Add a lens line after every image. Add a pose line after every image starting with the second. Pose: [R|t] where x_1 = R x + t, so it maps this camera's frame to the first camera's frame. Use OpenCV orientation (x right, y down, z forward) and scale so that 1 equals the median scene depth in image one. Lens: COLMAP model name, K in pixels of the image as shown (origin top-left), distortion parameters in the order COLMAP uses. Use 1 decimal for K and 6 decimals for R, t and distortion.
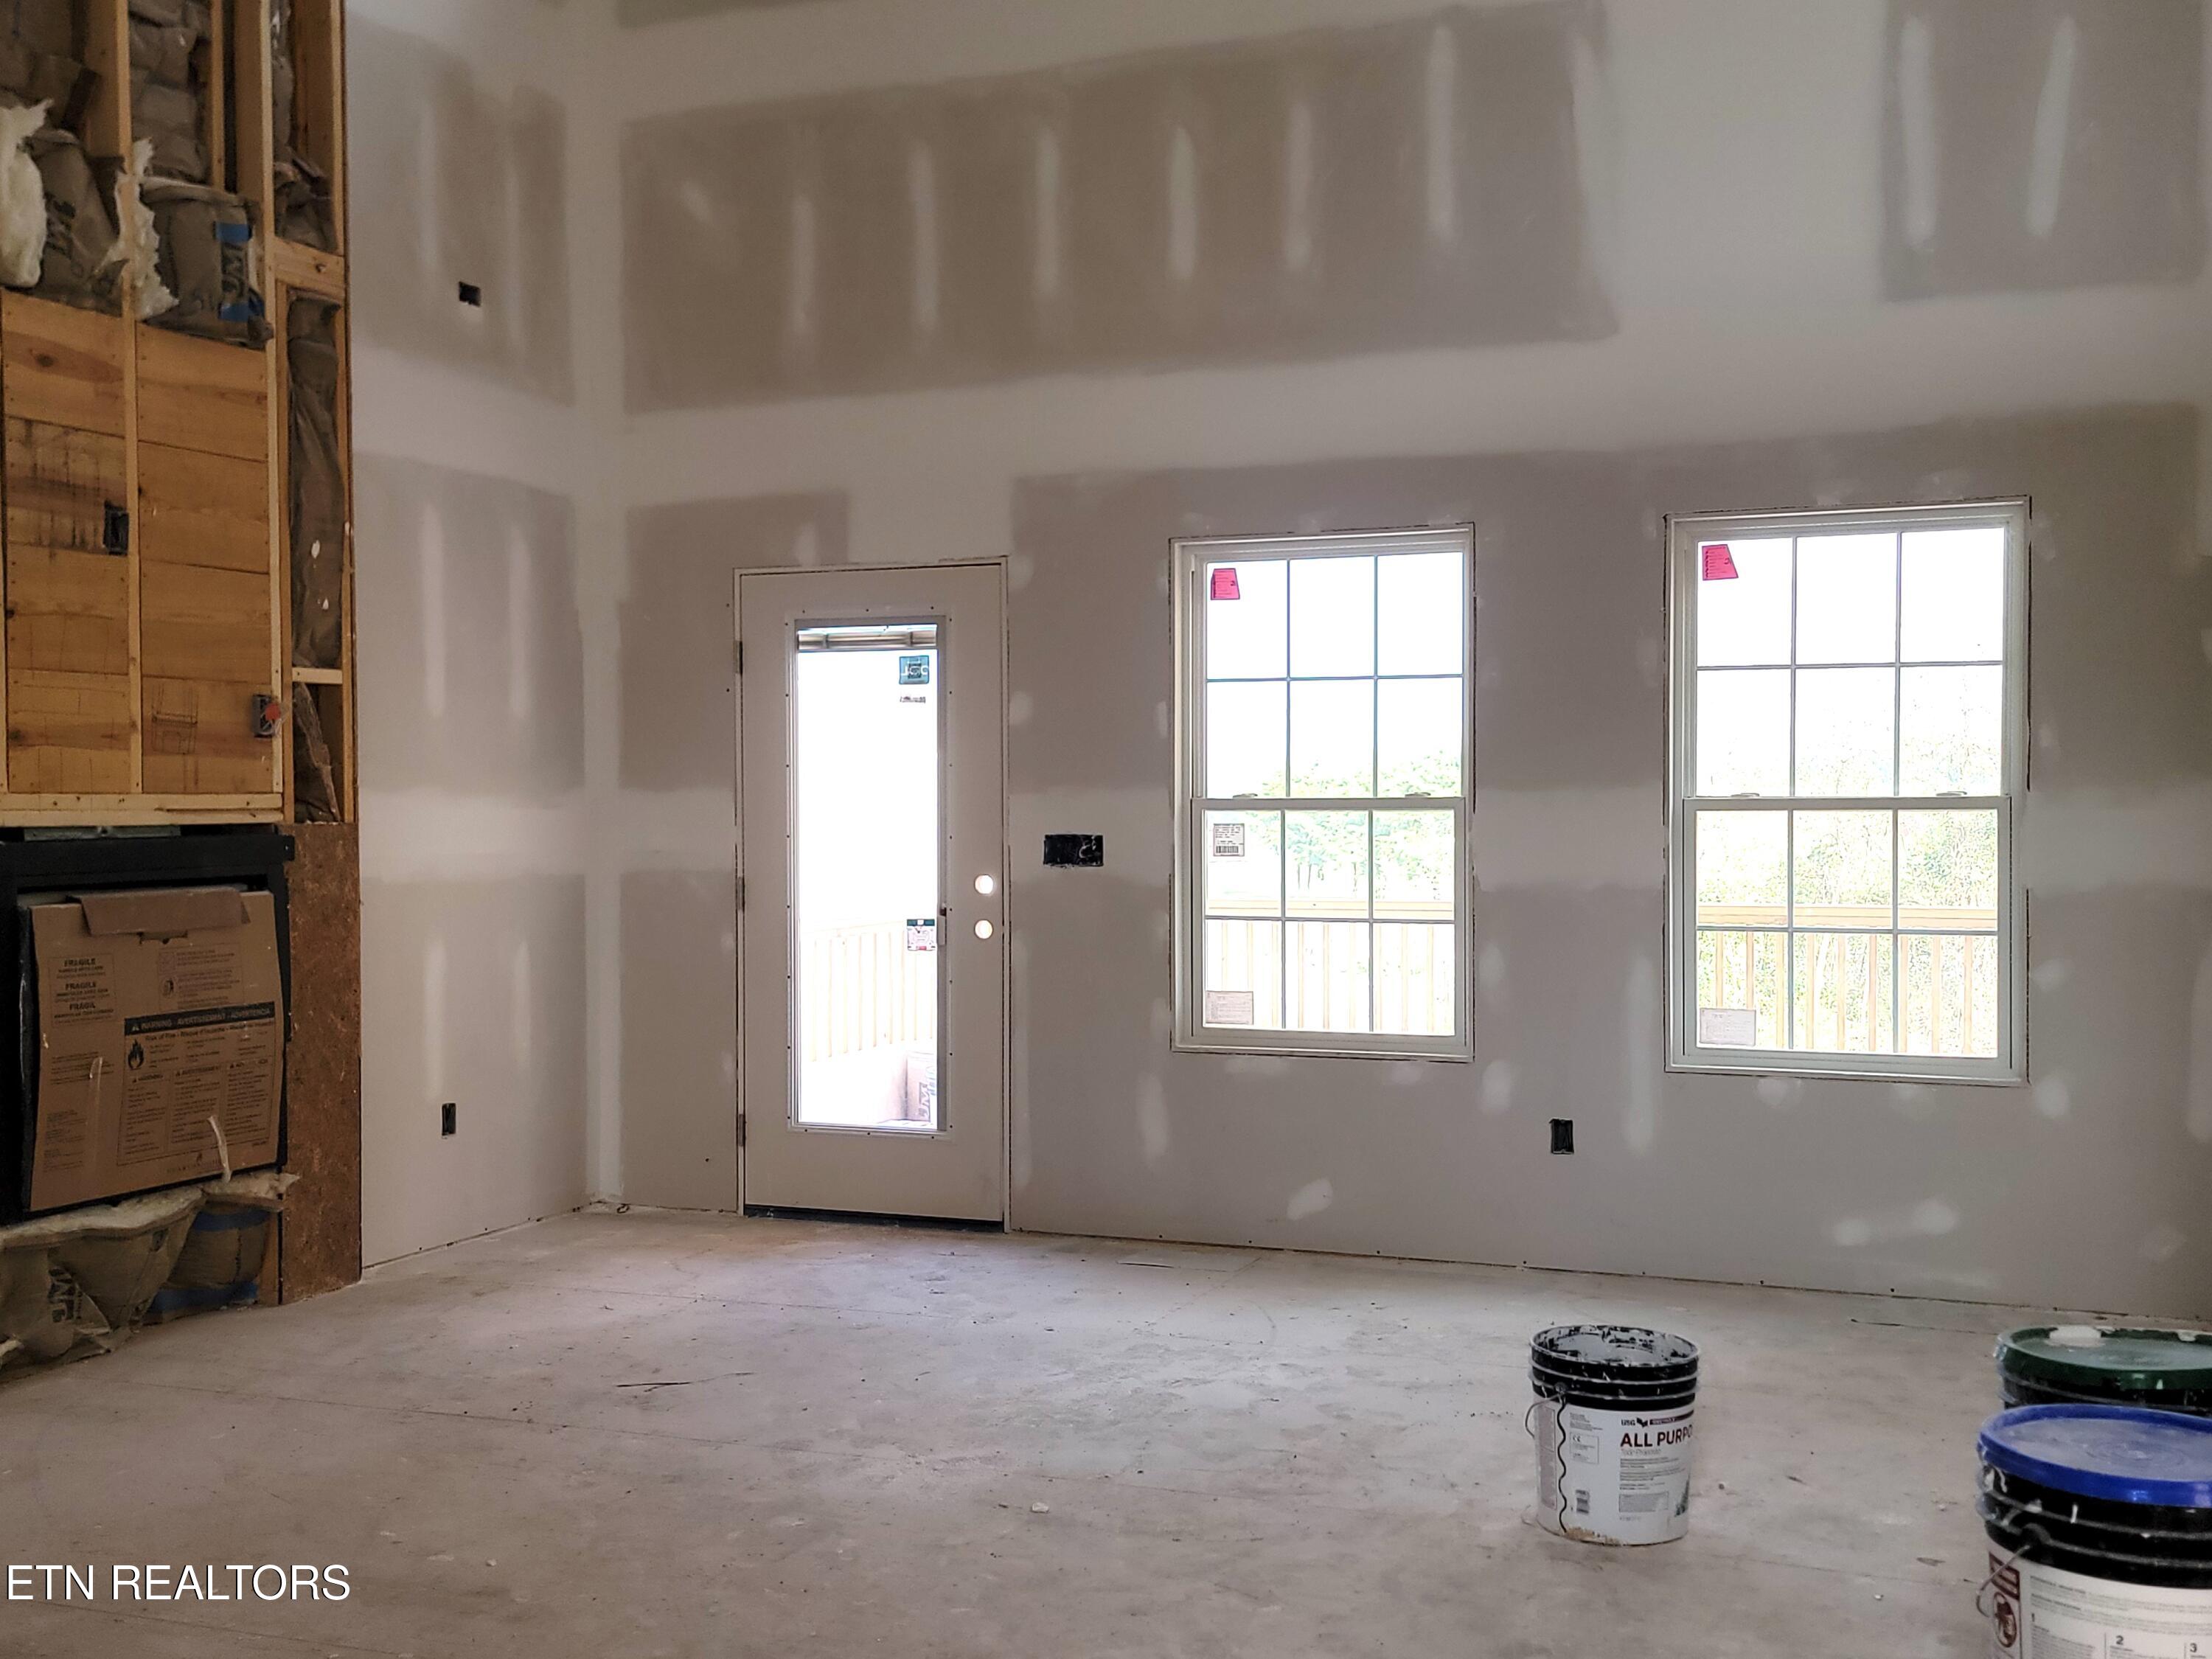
lens RADIAL K [[2474.6, 0, 1107.9], [0, 2474.6, 821.2], [0, 0, 1]] dist [0.095918, 0.000000]
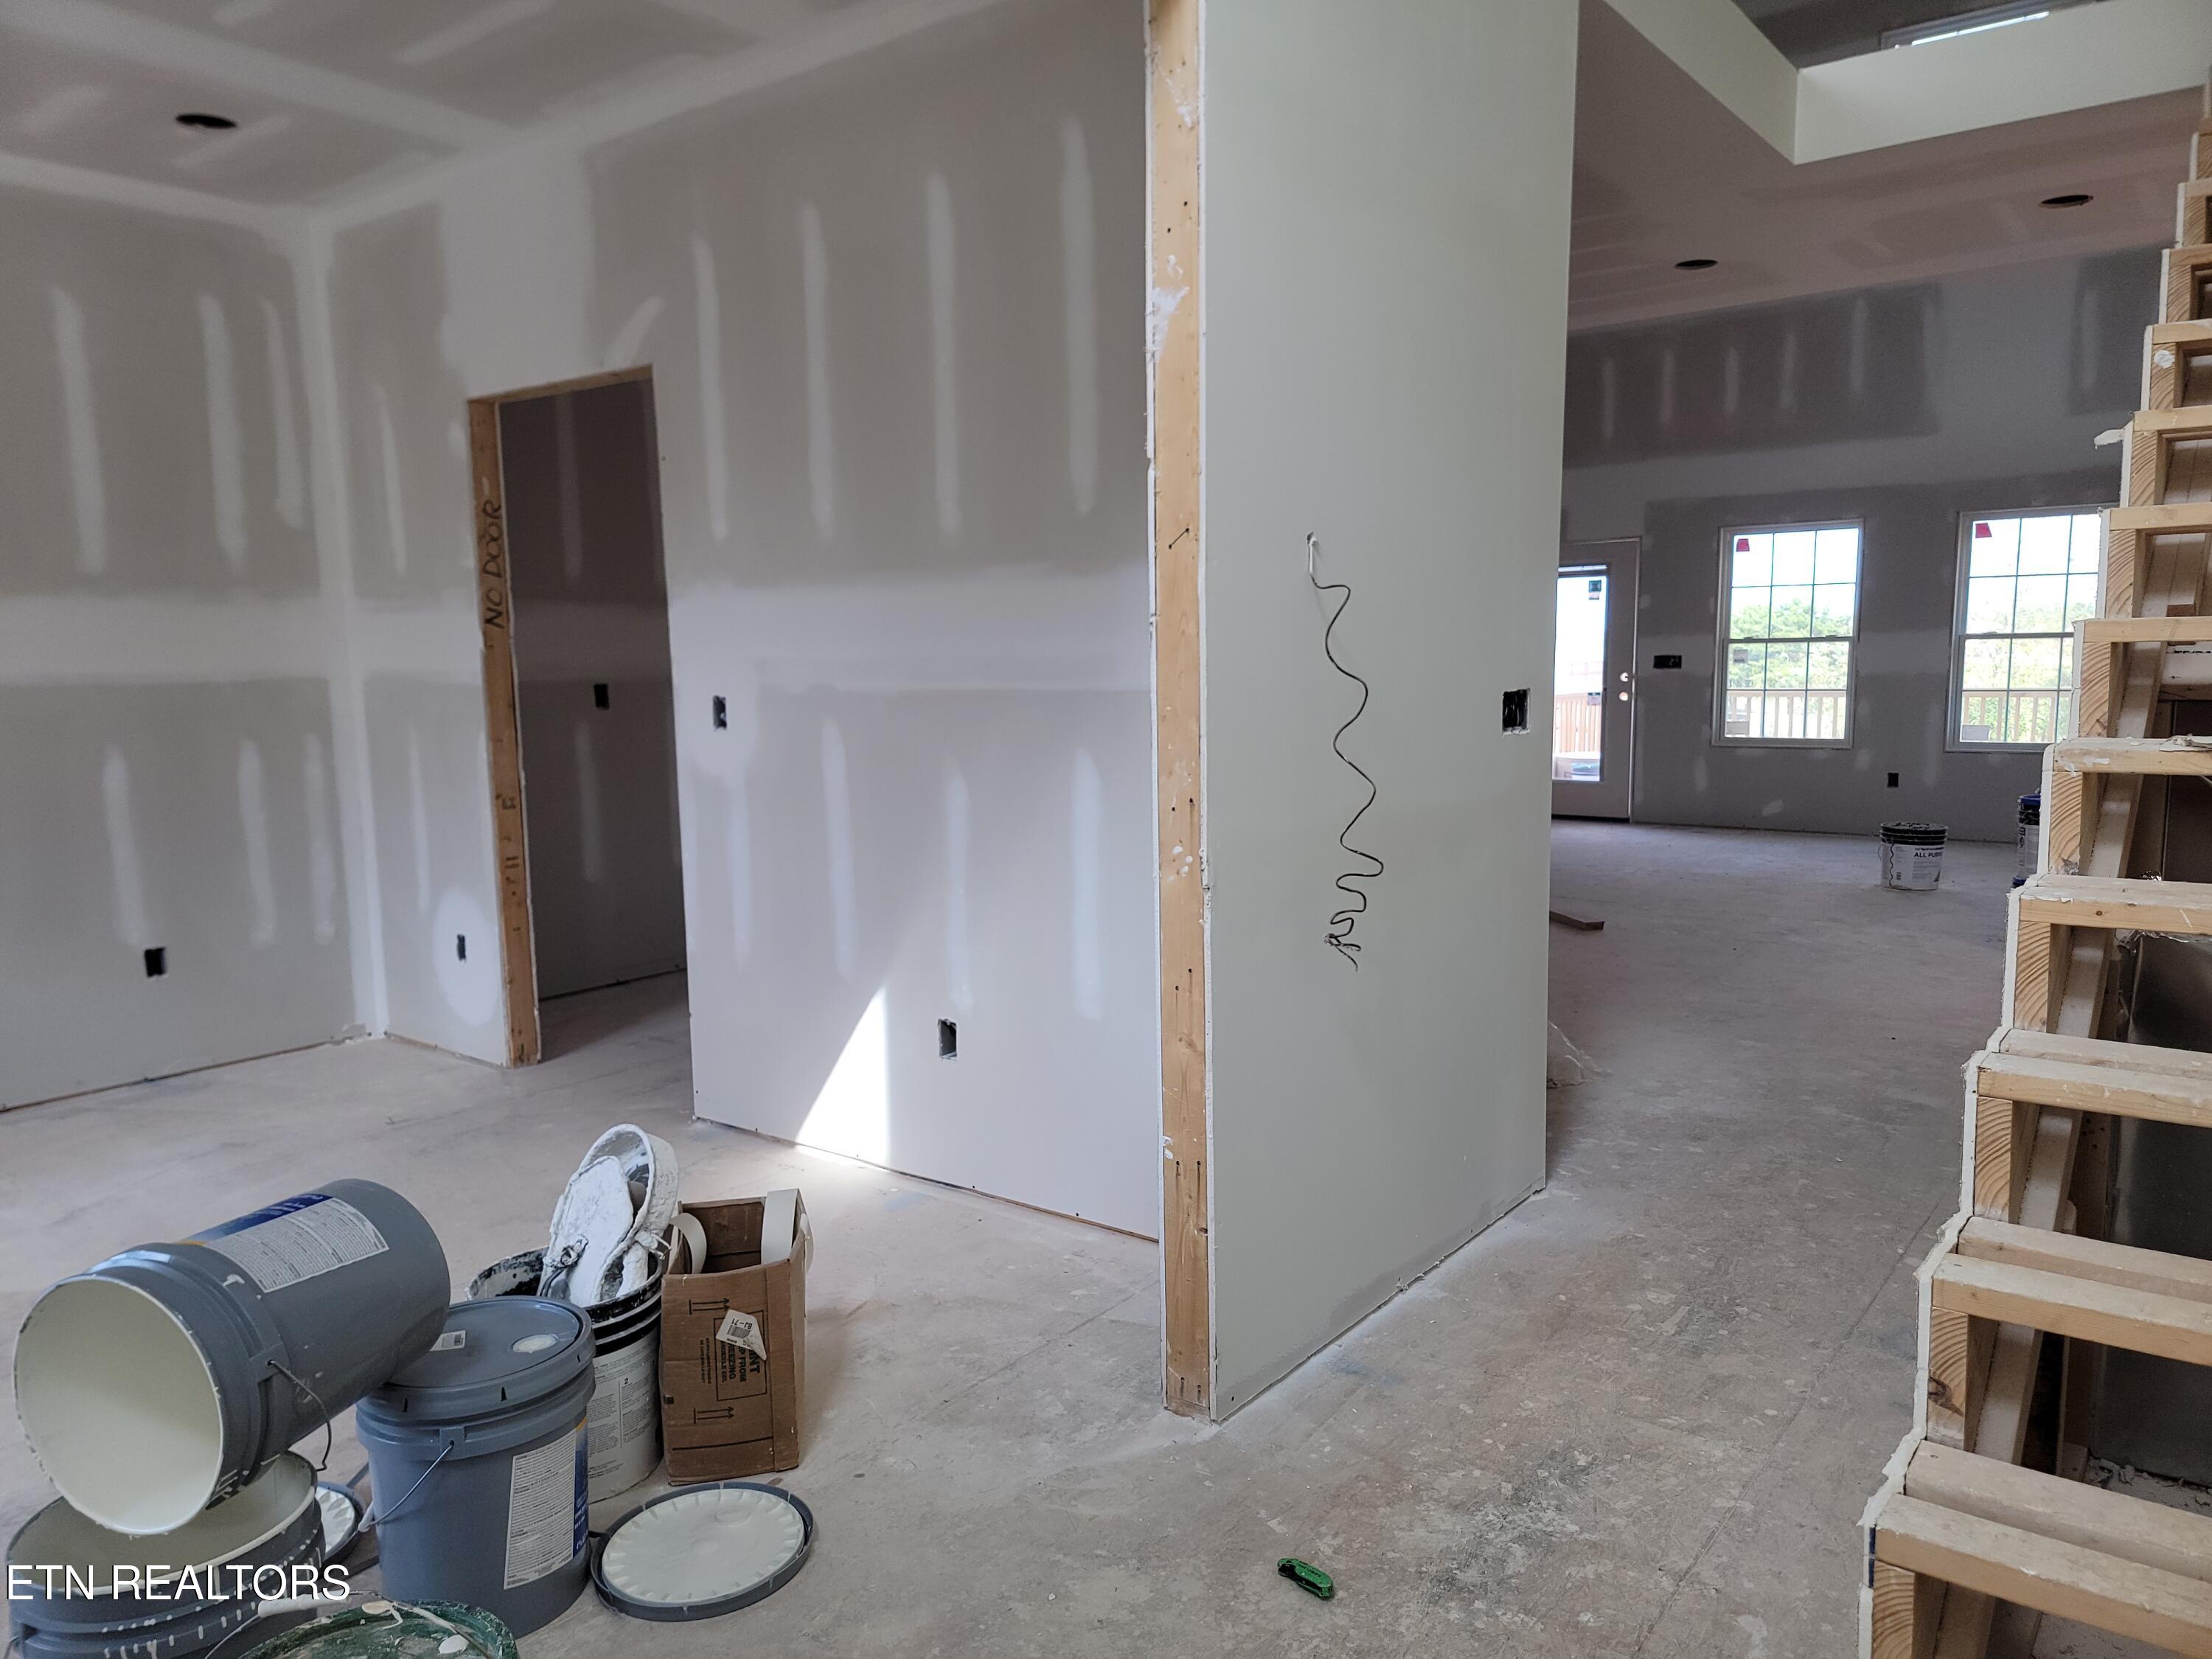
lens RADIAL K [[1521.3, 0, 1103.8], [0, 1521.3, 844.2], [0, 0, 1]] dist [0.033086, -0.000171]
pose [[0.958666, 0.023444, -0.283566, -0.108376], [0.010686, 0.992930, 0.118221, 0.006298], [0.284333, -0.116364, 0.951638, -0.543483]]
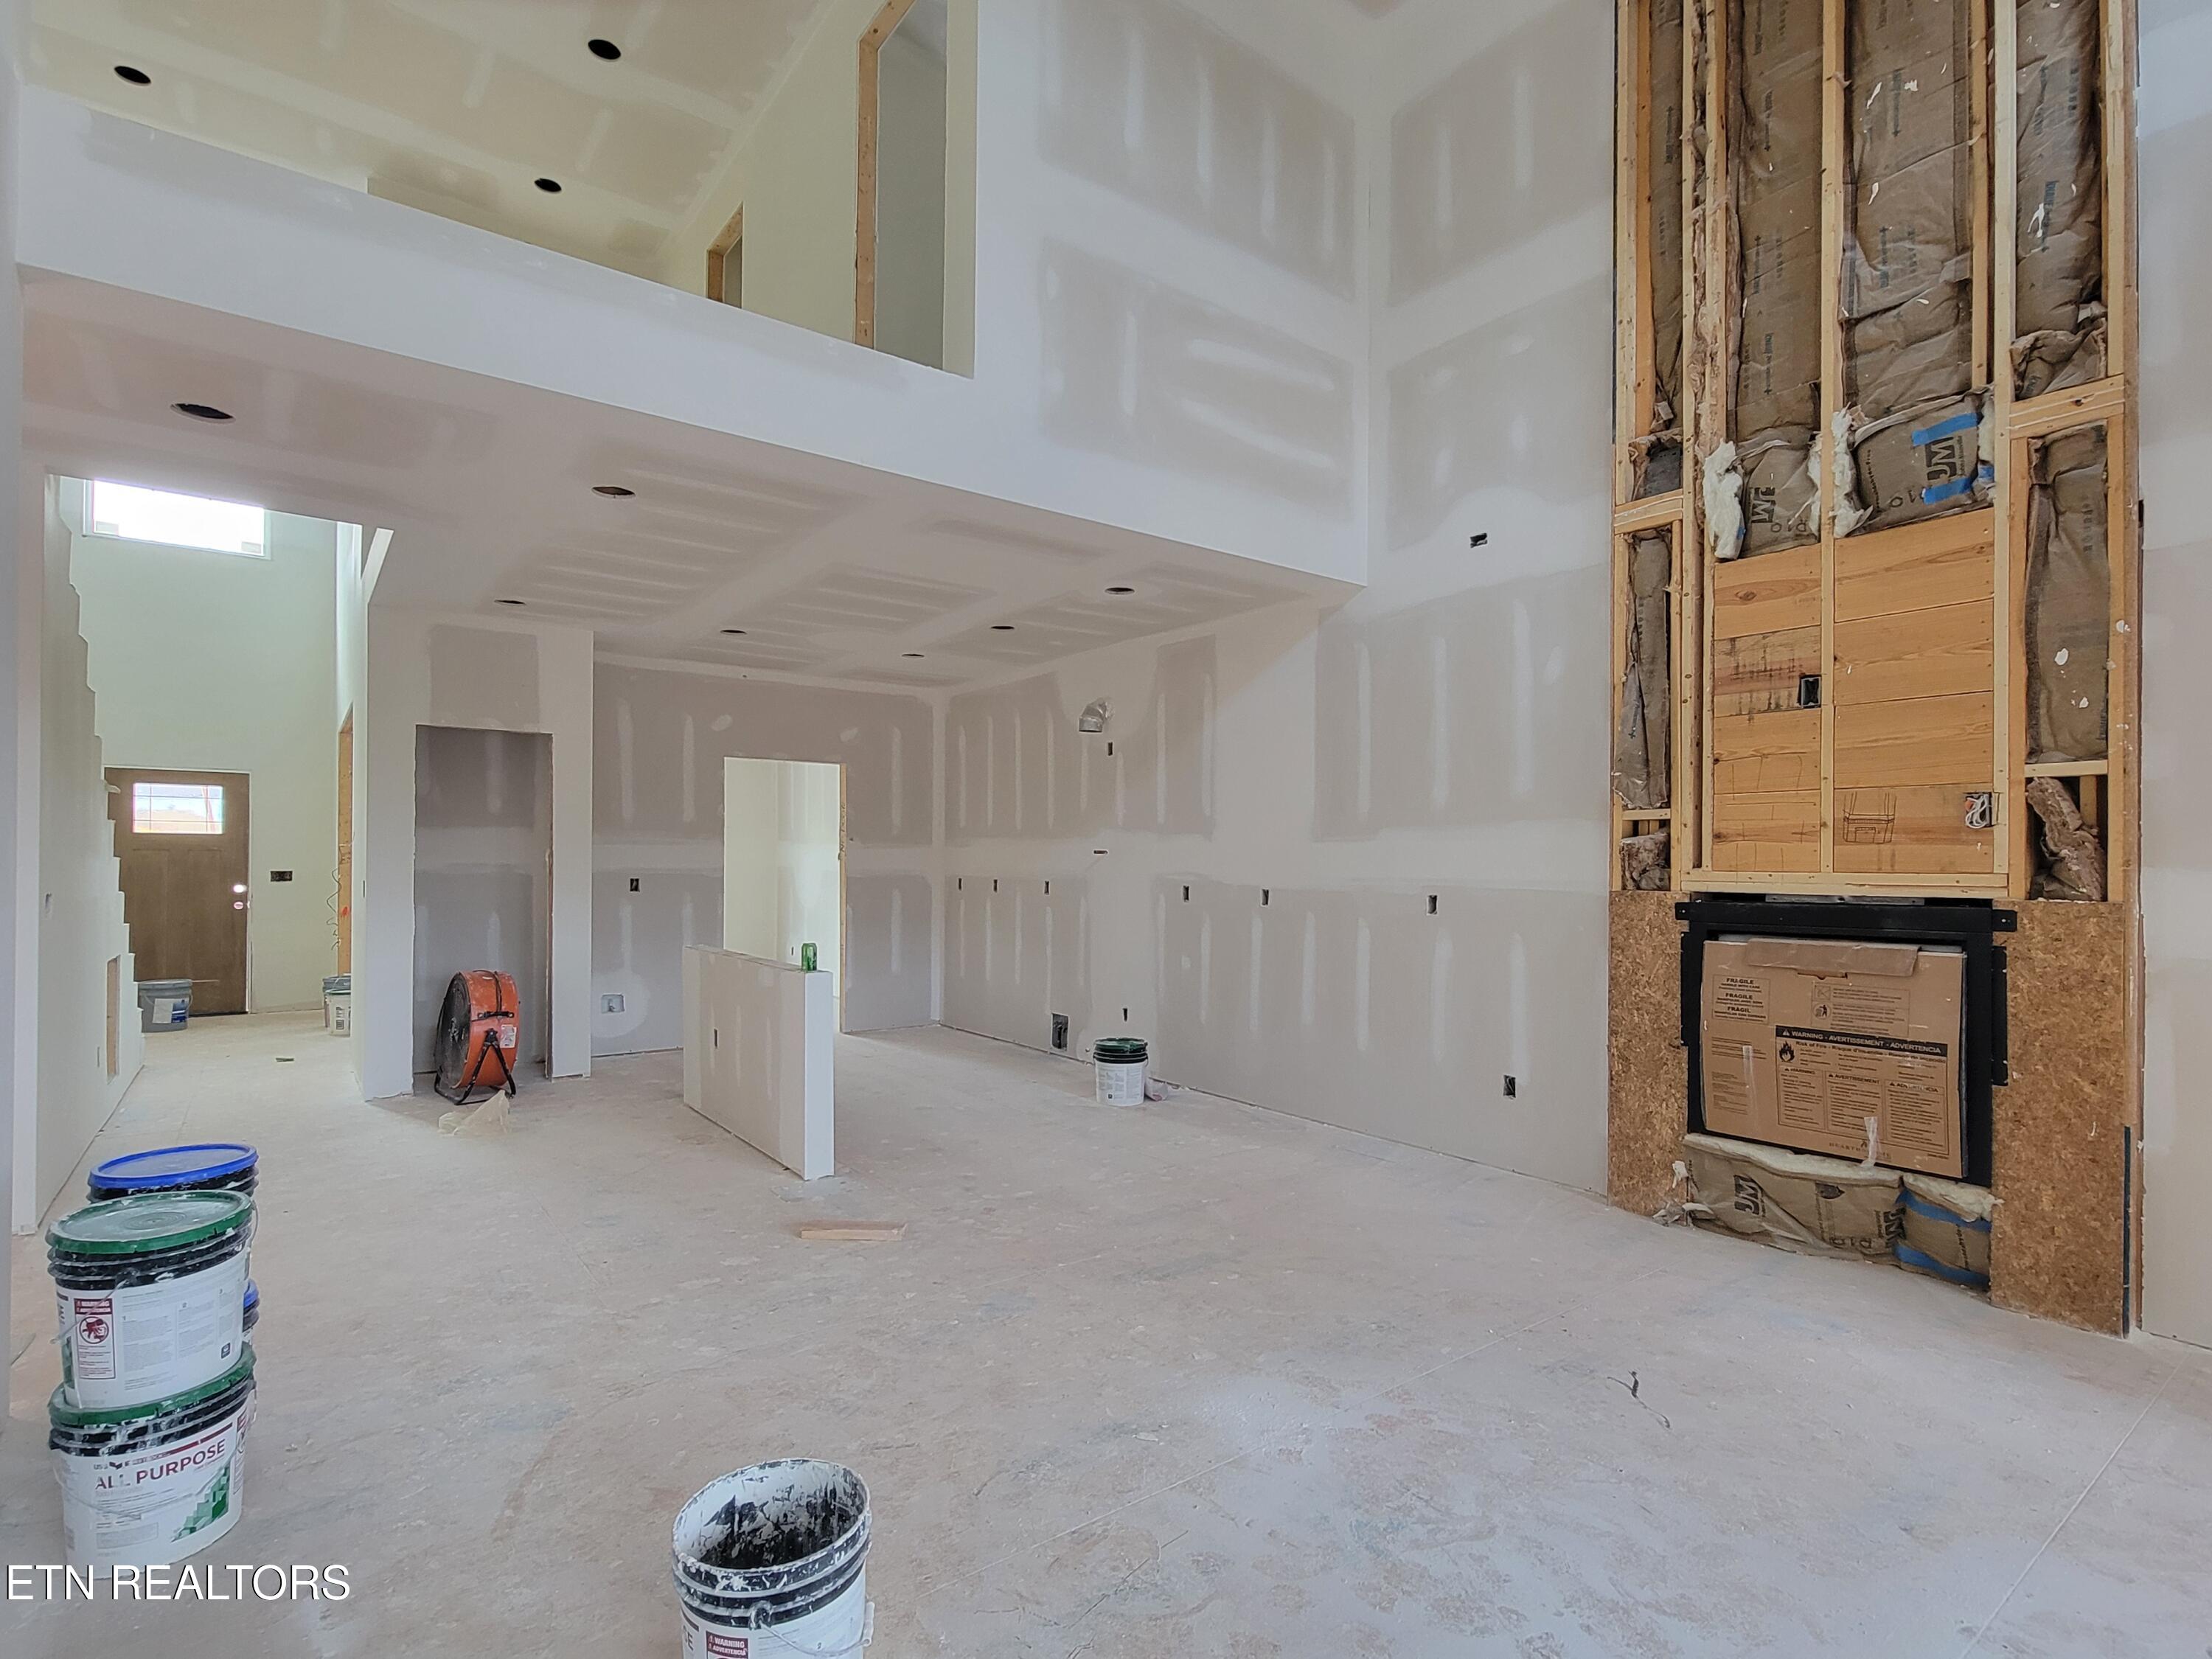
lens RADIAL K [[1134.1, 0, 1114.2], [0, 1134.1, 851.9], [0, 0, 1]] dist [-0.004527, 0.000738]
pose [[-0.522069, -0.005729, -0.852884, 0.429610], [-0.010055, 0.999949, -0.000562, -0.021267], [0.852844, 0.008282, -0.522101, 1.150457]]
